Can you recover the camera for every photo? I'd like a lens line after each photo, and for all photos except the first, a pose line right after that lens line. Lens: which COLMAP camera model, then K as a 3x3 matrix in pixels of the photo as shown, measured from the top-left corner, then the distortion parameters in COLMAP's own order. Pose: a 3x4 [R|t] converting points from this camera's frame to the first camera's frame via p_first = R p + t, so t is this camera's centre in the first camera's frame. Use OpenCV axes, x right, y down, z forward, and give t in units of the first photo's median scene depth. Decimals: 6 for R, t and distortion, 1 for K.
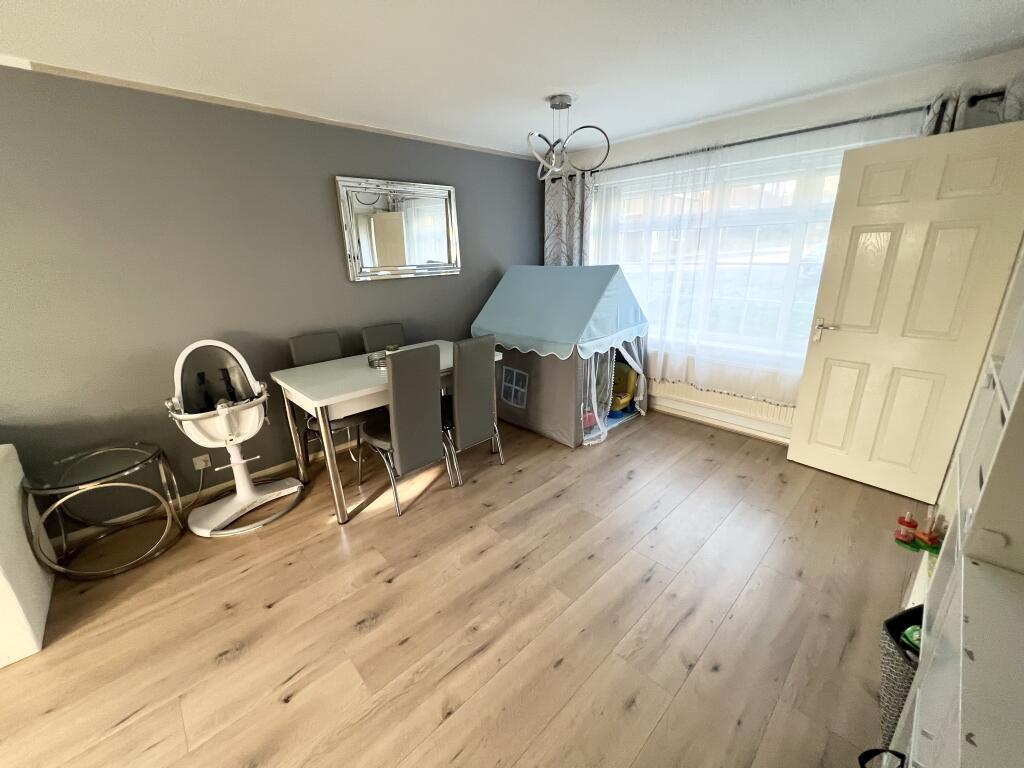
lens RADIAL K [[413.5, 0, 508.5], [0, 413.5, 381.4], [0, 0, 1]] dist [-0.000351, 0.000261]
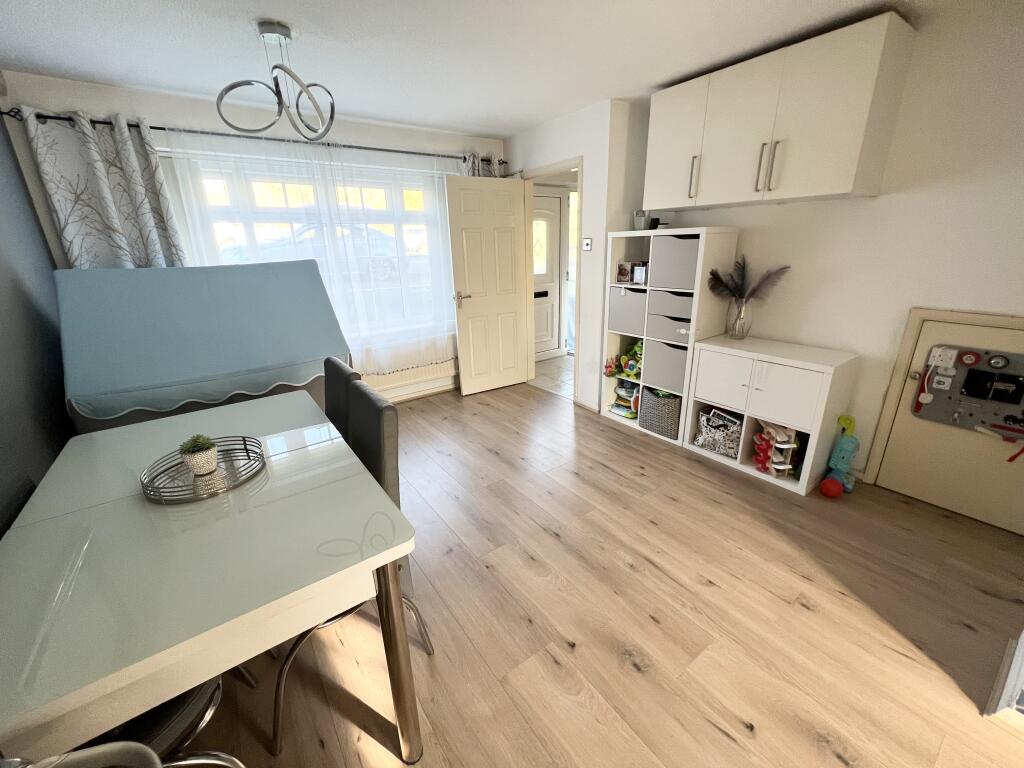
lens RADIAL K [[409.7, 0, 509.2], [0, 409.7, 385.1], [0, 0, 1]] dist [0.003518, 0.000323]
pose [[0.136756, -0.302426, 0.943311, -0.921453], [0.315942, 0.915843, 0.247816, -0.213227], [-0.938871, 0.264141, 0.220796, 0.831447]]
